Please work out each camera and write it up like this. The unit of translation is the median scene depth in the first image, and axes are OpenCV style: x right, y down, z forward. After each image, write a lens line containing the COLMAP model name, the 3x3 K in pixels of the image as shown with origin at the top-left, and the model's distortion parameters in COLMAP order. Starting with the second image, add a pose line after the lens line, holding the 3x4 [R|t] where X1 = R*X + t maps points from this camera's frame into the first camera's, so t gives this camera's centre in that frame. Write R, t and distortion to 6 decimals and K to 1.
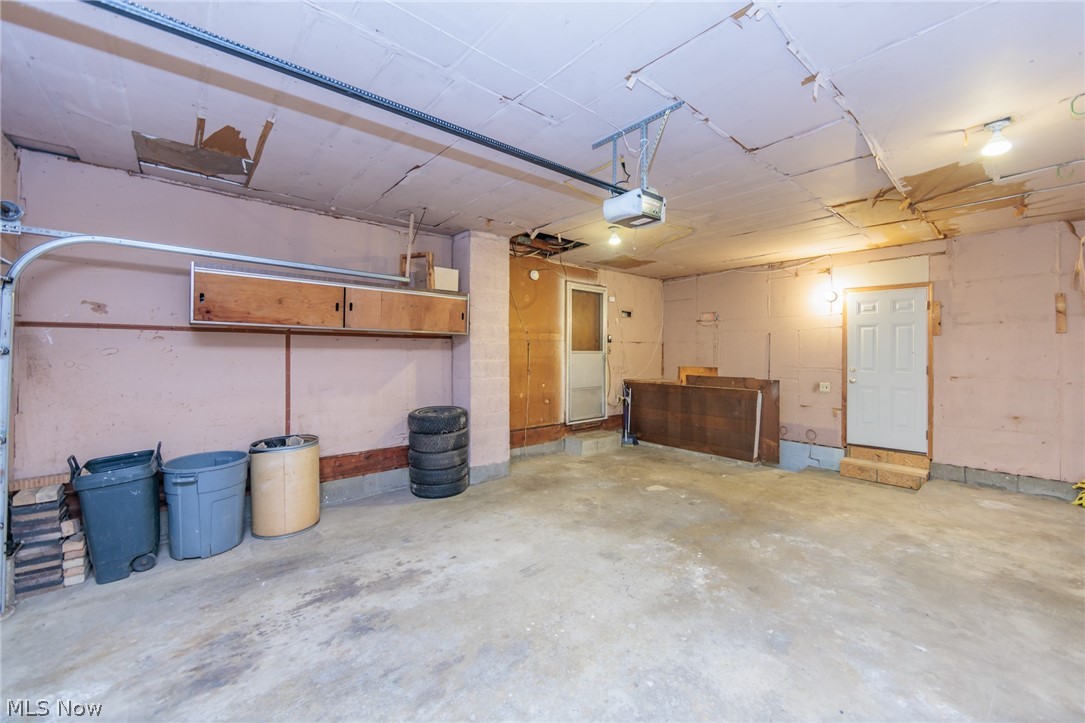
lens RADIAL K [[422.2, 0, 544.8], [0, 422.2, 353.7], [0, 0, 1]] dist [-0.004487, 0.000142]
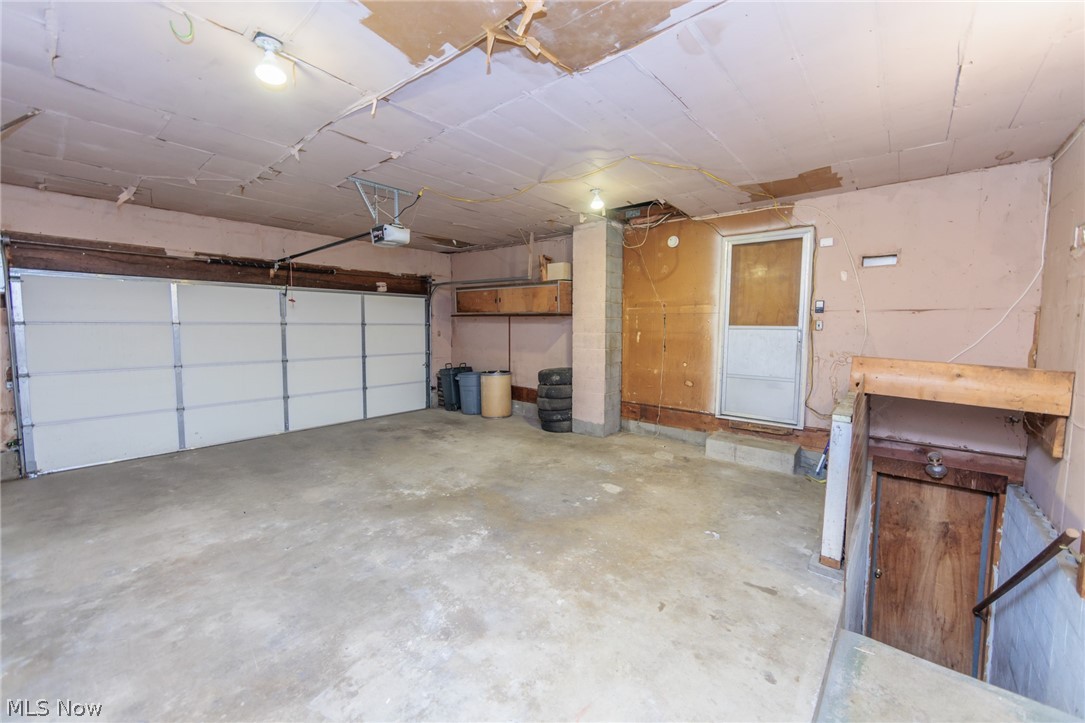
lens RADIAL K [[422.2, 0, 546.5], [0, 422.2, 358.6], [0, 0, 1]] dist [-0.004487, 0.000142]
pose [[0.158580, 0.078972, -0.984183, 1.206150], [-0.008741, 0.996869, 0.078582, -0.007062], [0.987307, -0.003859, 0.158774, 0.840087]]
